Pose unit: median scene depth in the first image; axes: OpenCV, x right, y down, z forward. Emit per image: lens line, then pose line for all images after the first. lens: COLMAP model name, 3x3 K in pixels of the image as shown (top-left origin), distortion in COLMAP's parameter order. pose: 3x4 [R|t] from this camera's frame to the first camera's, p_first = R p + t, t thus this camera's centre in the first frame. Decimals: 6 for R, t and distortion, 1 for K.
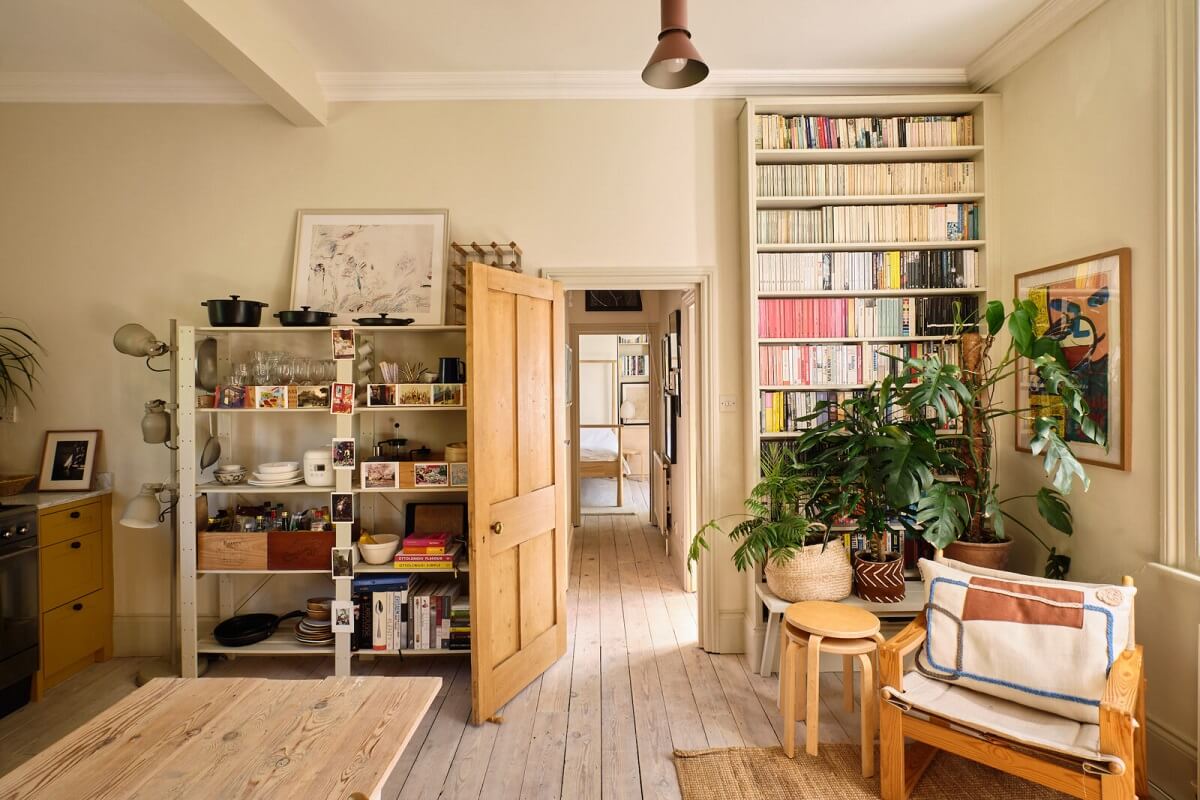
lens RADIAL K [[617.8, 0, 612.2], [0, 617.8, 375.6], [0, 0, 1]] dist [0.001455, -0.003514]
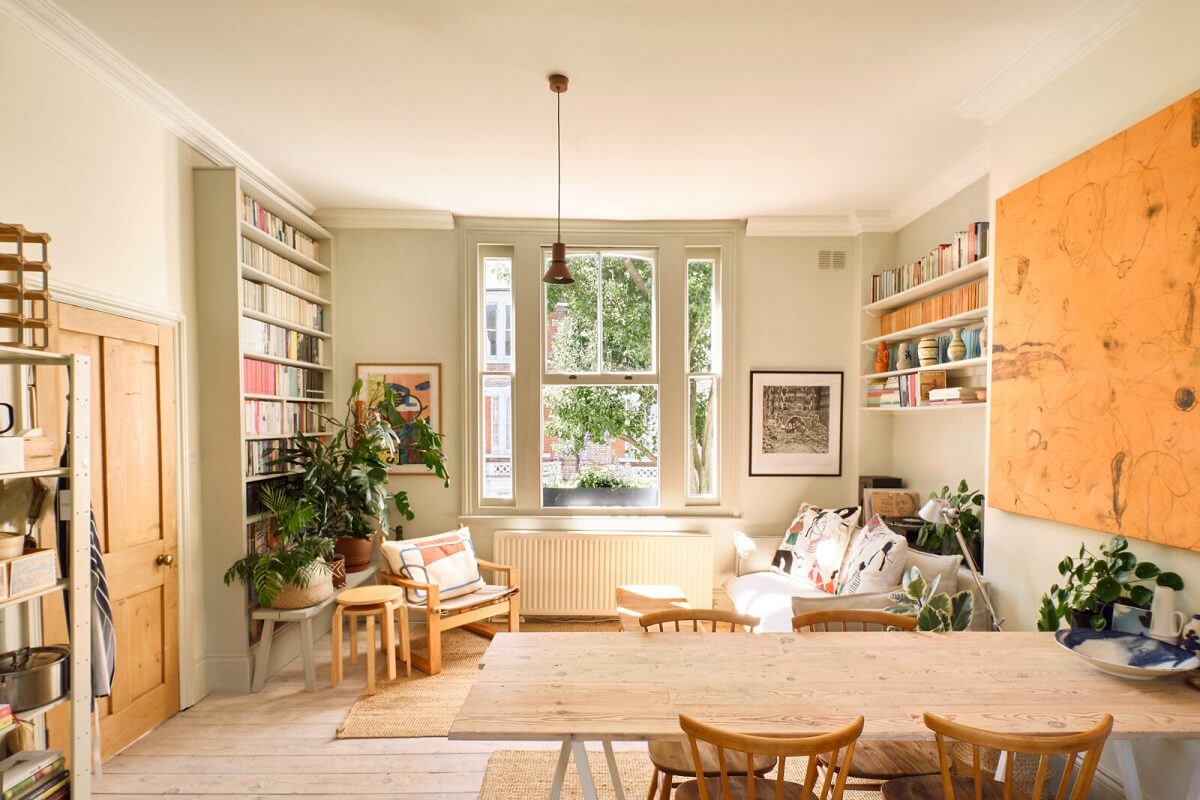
lens RADIAL K [[617.8, 0, 594.7], [0, 617.8, 440.6], [0, 0, 1]] dist [0.001455, -0.003514]
pose [[-0.010892, -0.022283, 0.999692, -1.252105], [-0.007133, 0.999728, 0.022206, -0.007339], [-0.999915, -0.006889, -0.011048, 0.561456]]
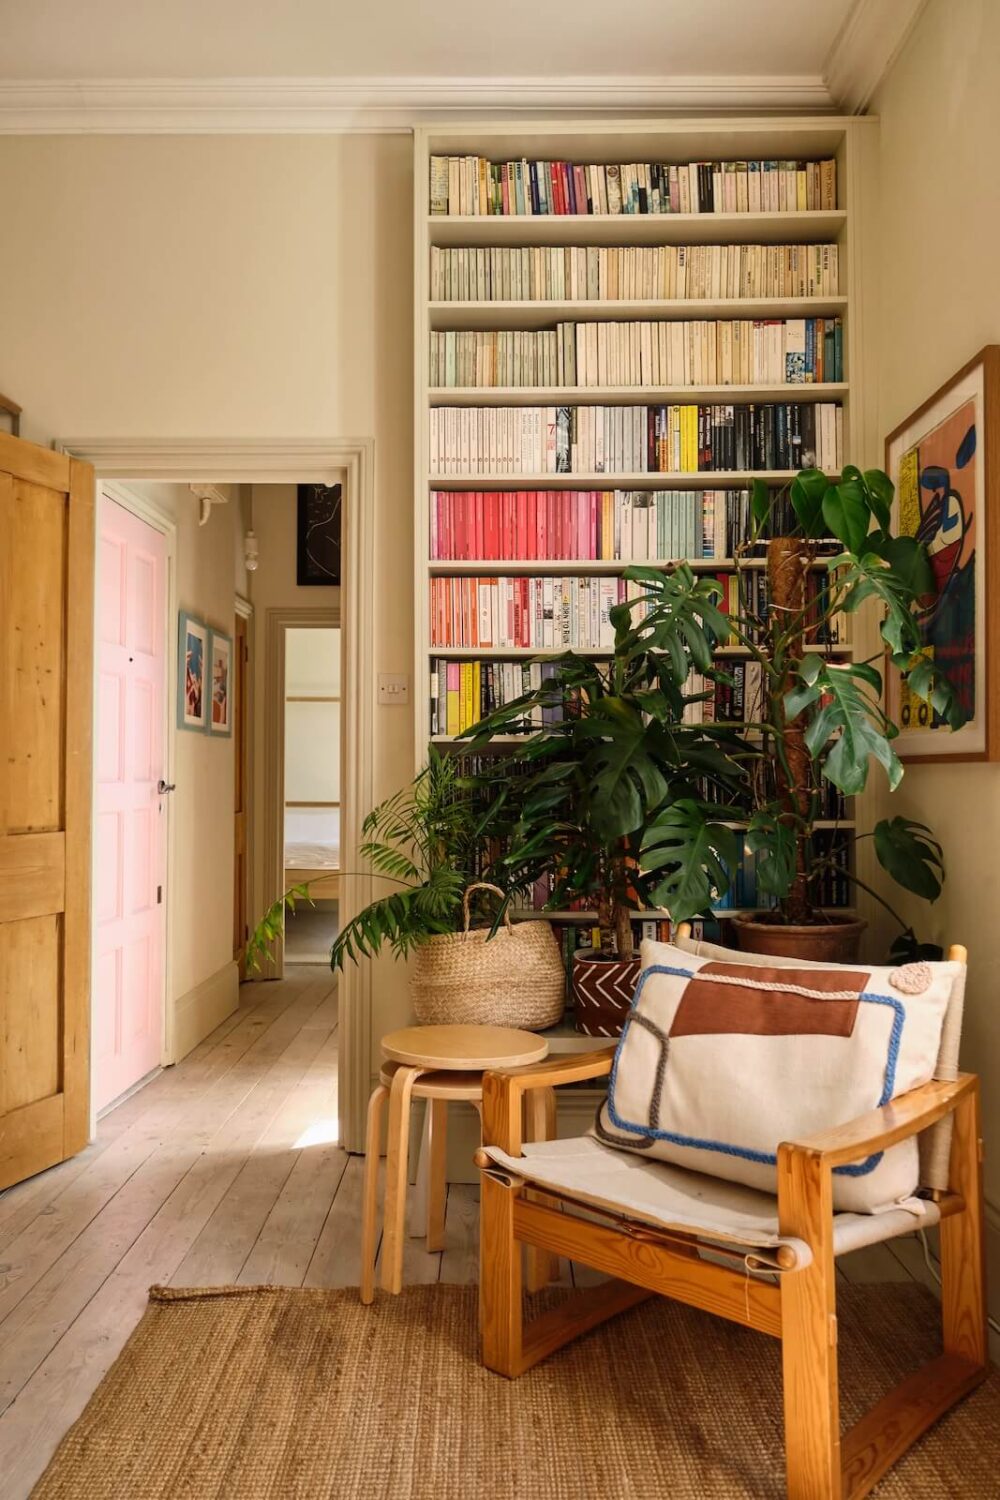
lens RADIAL K [[1124.7, 0, 498.9], [0, 1124.7, 738.8], [0, 0, 1]] dist [-0.011523, 0.028723]
pose [[0.999882, 0.009965, -0.011702, 0.448711], [-0.010296, 0.999537, -0.028623, 0.178272], [0.011411, 0.028740, 0.999522, 0.031113]]
